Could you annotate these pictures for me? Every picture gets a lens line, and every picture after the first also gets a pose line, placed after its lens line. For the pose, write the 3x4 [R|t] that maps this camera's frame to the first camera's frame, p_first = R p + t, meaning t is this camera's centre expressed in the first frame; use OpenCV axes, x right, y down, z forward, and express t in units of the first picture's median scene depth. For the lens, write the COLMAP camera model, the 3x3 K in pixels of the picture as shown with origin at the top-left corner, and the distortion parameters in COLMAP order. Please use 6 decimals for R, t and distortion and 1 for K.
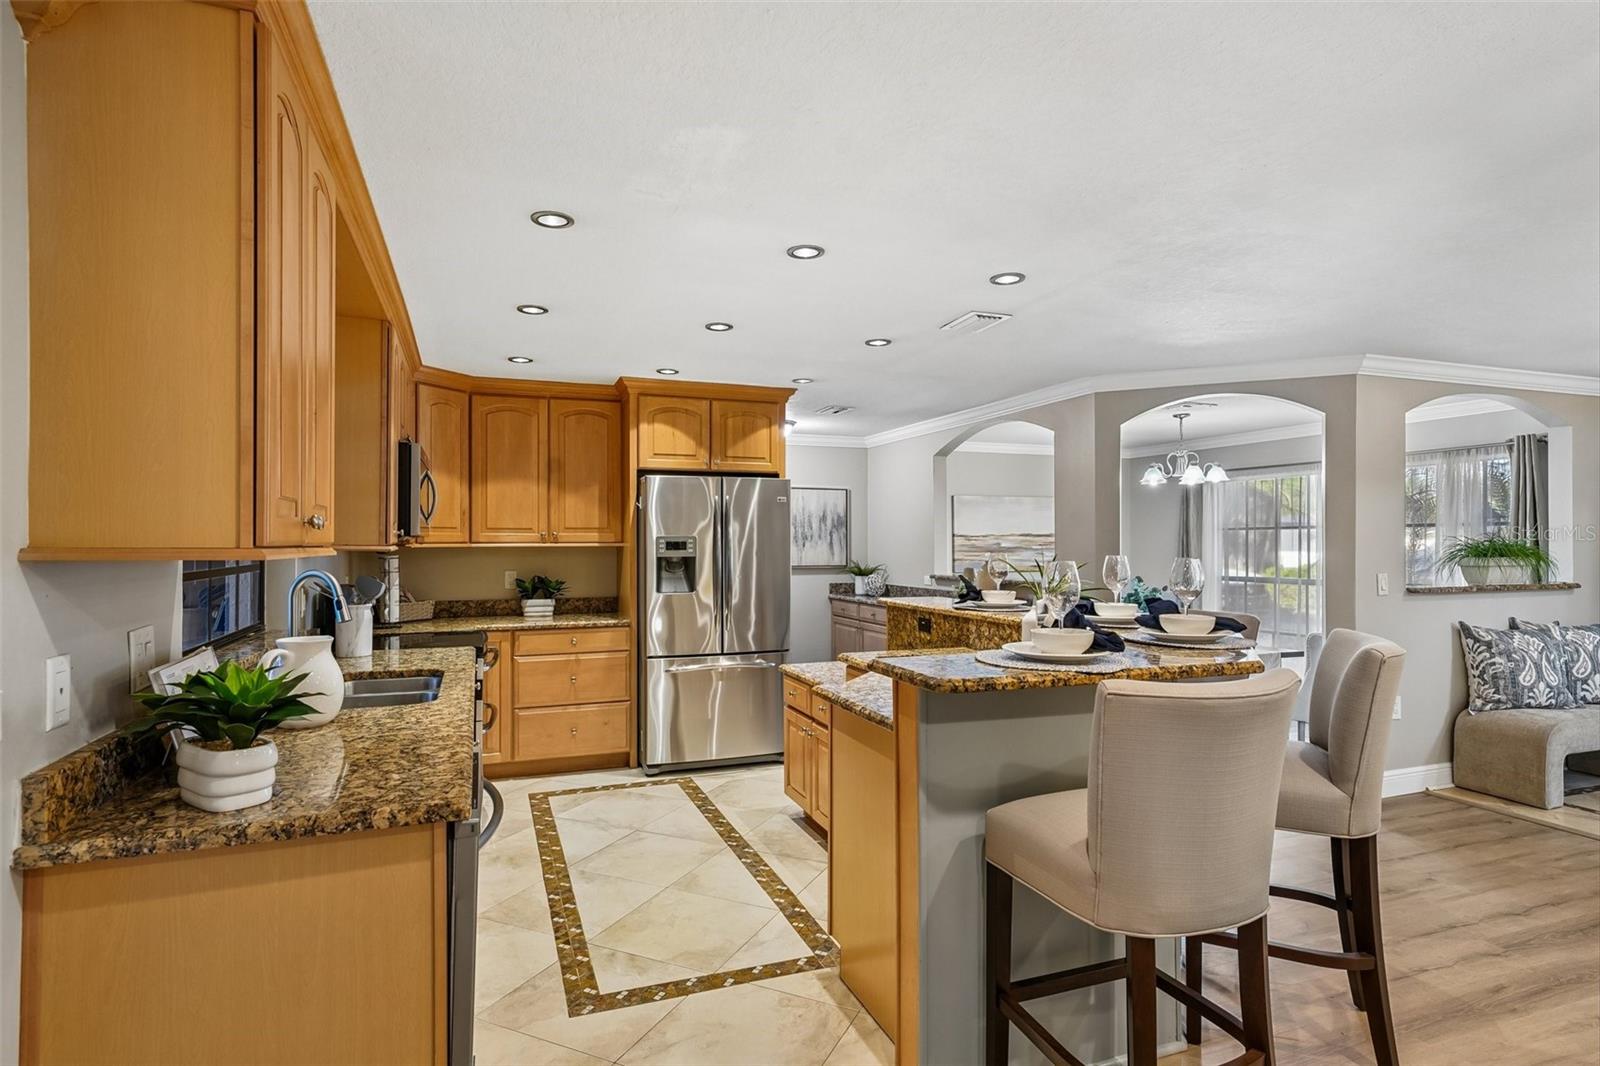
lens RADIAL K [[835.8, 0, 797.7], [0, 835.8, 538.1], [0, 0, 1]] dist [0.007231, 0.002618]
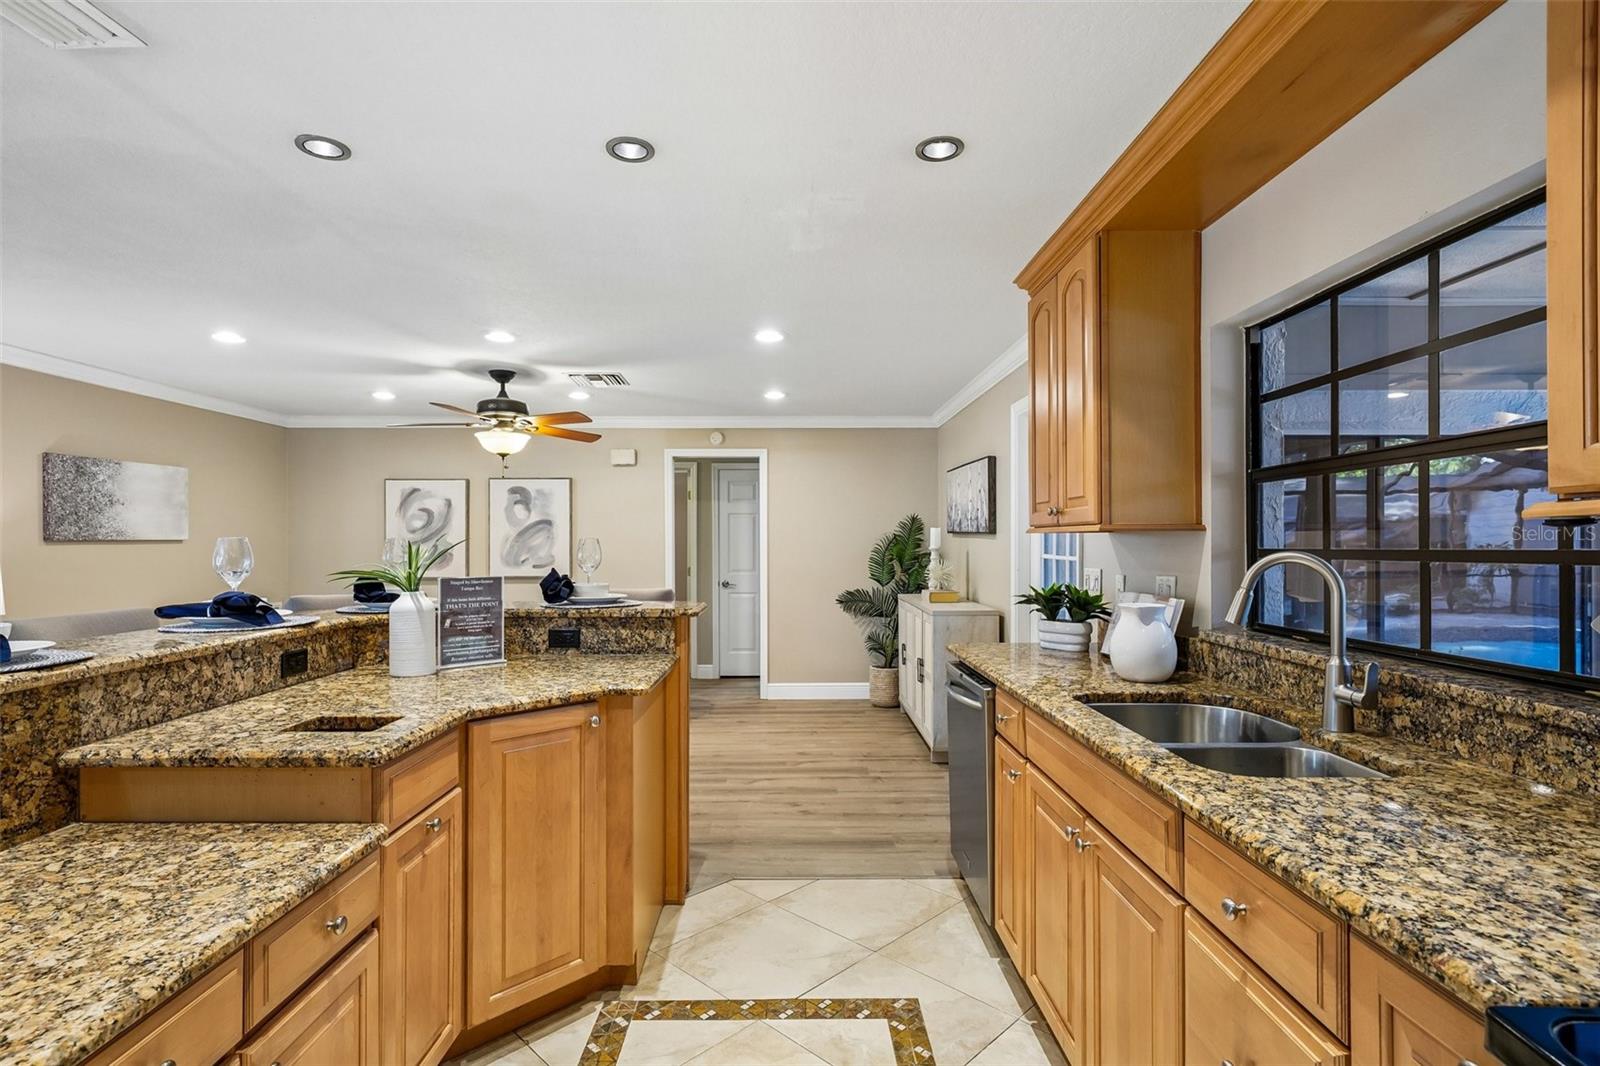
lens RADIAL K [[788.3, 0, 796.7], [0, 788.3, 540.2], [0, 0, 1]] dist [0.000510, 0.004071]
pose [[-0.939588, 0.003000, 0.342295, -0.236239], [0.000054, 0.999963, -0.008617, 0.019423], [-0.342308, -0.008078, -0.939553, 0.992351]]
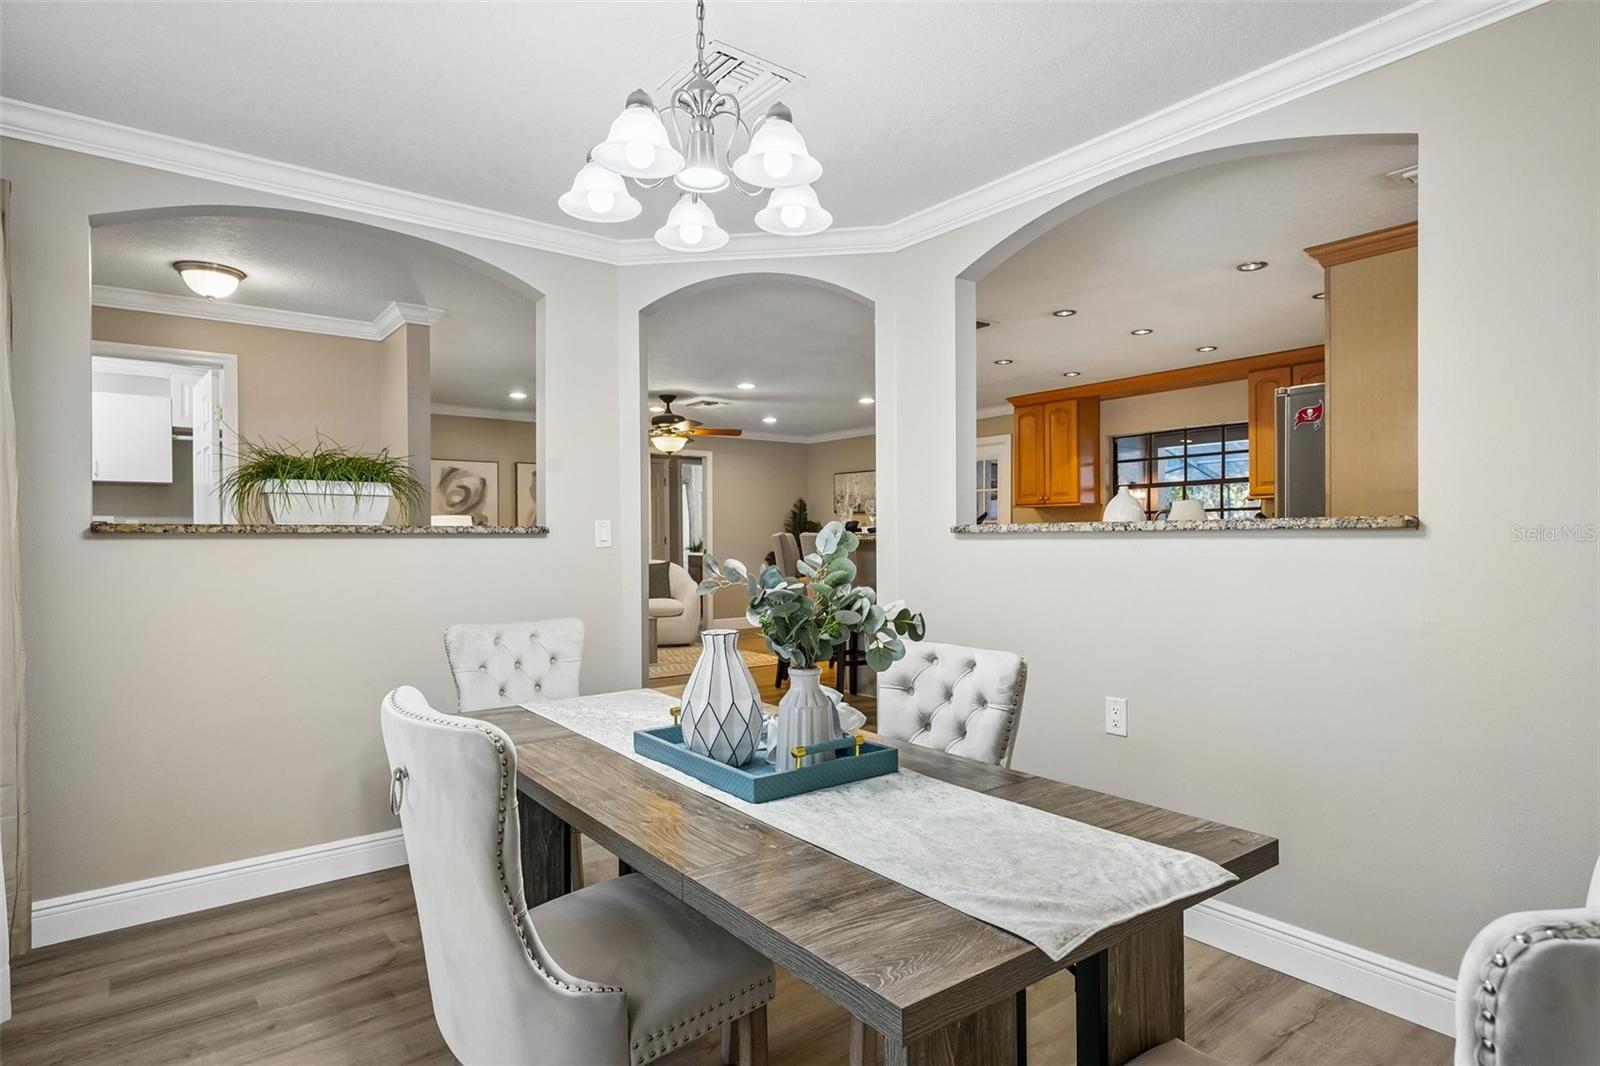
lens RADIAL K [[851.0, 0, 798.9], [0, 851.0, 539.5], [0, 0, 1]] dist [0.004340, 0.006039]
pose [[-0.956229, 0.006252, -0.292554, 0.701943], [0.007629, 0.999965, -0.003567, 0.072969], [0.292521, -0.005643, -0.956242, 1.778892]]
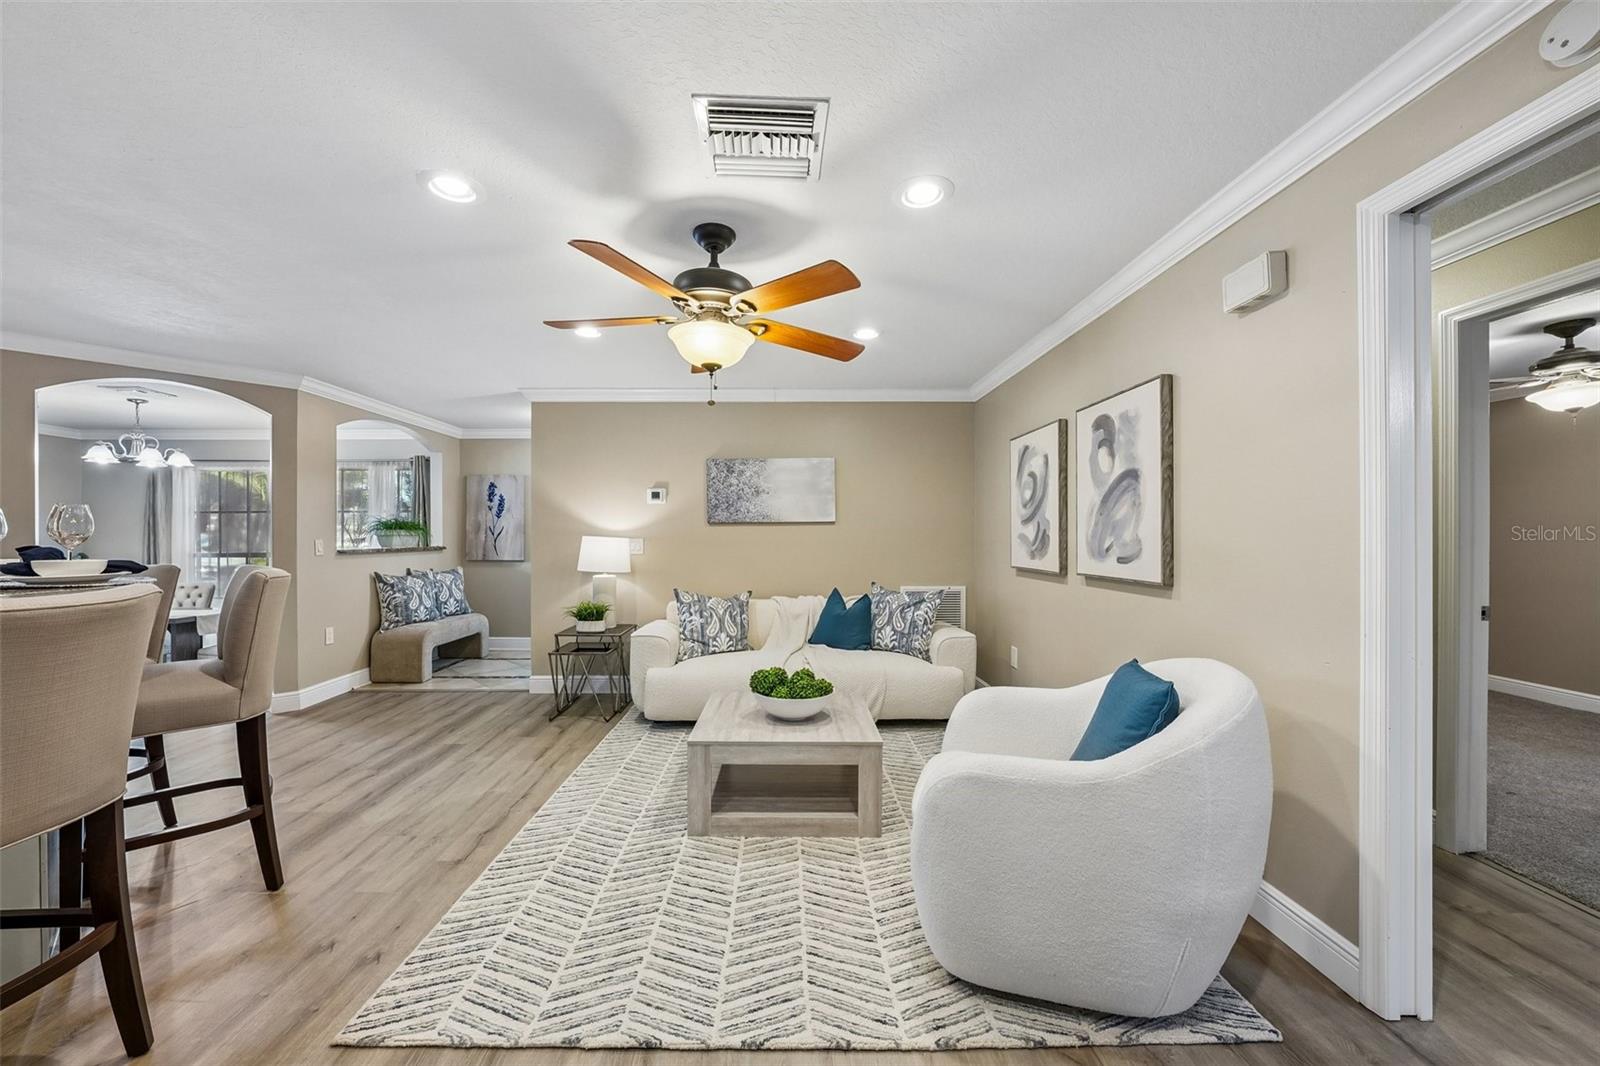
lens RADIAL K [[594.9, 0, 786.0], [0, 594.9, 540.1], [0, 0, 1]] dist [-0.014183, 0.000744]
pose [[0.334473, -0.006204, 0.942385, 0.041999], [-0.003012, 0.999966, 0.007653, 0.032315], [-0.942400, -0.005398, 0.334443, -0.041566]]
